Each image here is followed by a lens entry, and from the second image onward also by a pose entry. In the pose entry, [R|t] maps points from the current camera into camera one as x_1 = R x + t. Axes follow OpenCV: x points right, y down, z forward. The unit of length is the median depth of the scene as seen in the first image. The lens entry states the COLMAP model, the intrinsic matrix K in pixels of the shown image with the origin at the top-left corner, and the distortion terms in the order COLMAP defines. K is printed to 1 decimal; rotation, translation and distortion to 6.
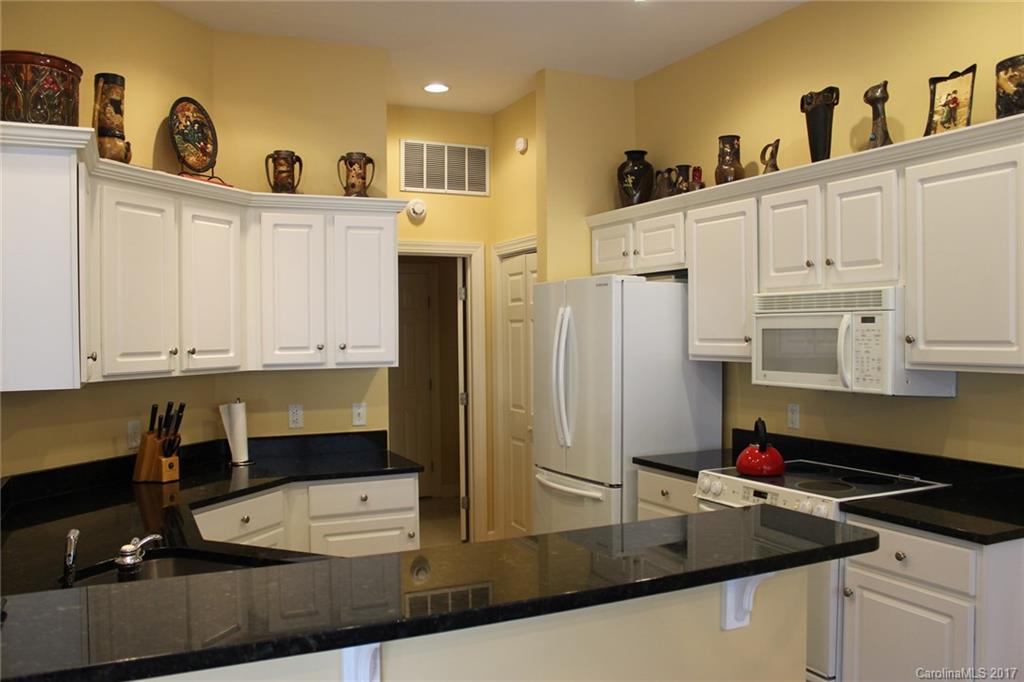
lens RADIAL K [[854.2, 0, 512.0], [0, 854.2, 341.0], [0, 0, 1]] dist [-0.159385, 0.142916]
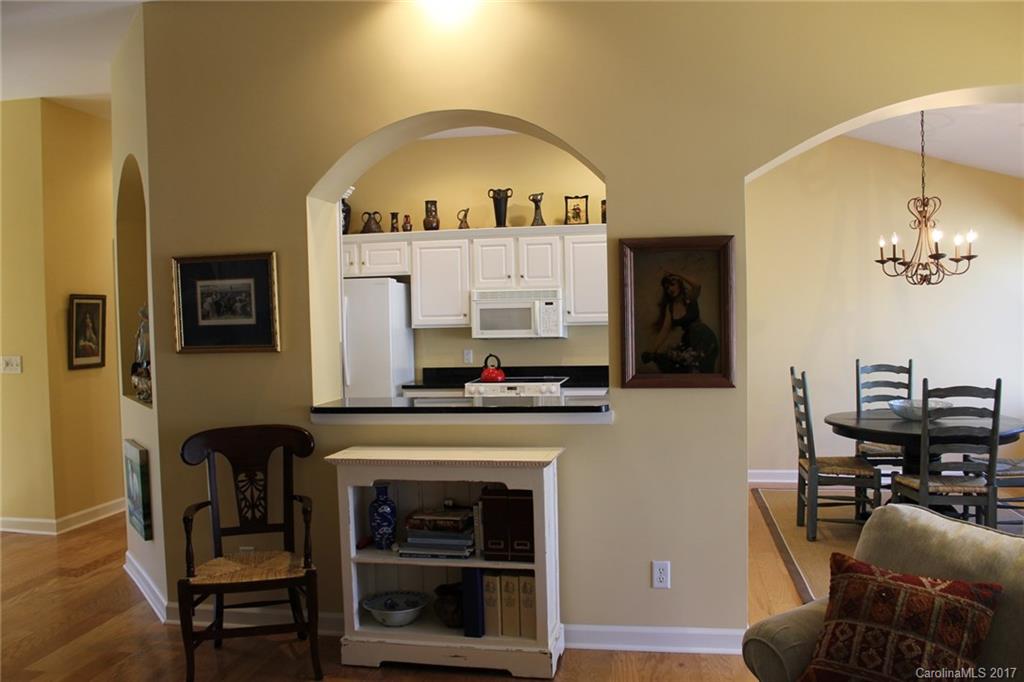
lens RADIAL K [[854.2, 0, 512.0], [0, 854.2, 341.0], [0, 0, 1]] dist [-0.159385, 0.142916]
pose [[0.583221, -0.032583, 0.811660, -1.477506], [0.026570, 0.999426, 0.021028, 0.023461], [-0.811879, 0.009301, 0.583752, -0.237271]]
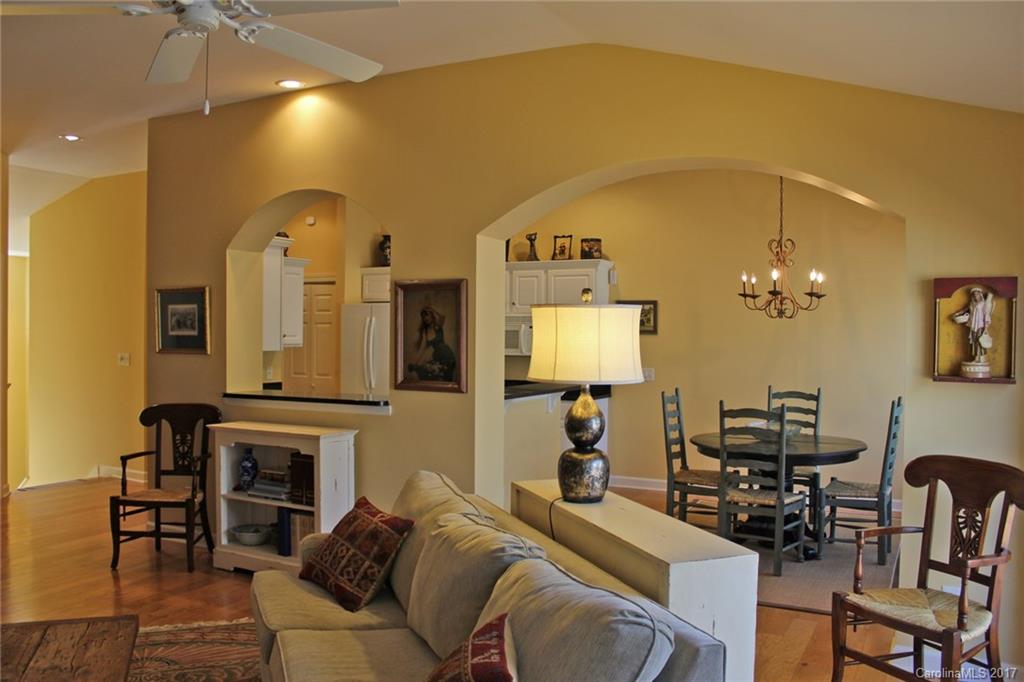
lens RADIAL K [[854.2, 0, 512.0], [0, 854.2, 341.0], [0, 0, 1]] dist [-0.159385, 0.142916]
pose [[0.801516, 0.009084, 0.597904, -1.223809], [-0.007313, 0.999959, -0.005389, 0.032326], [-0.597929, -0.000053, 0.801549, -1.102045]]
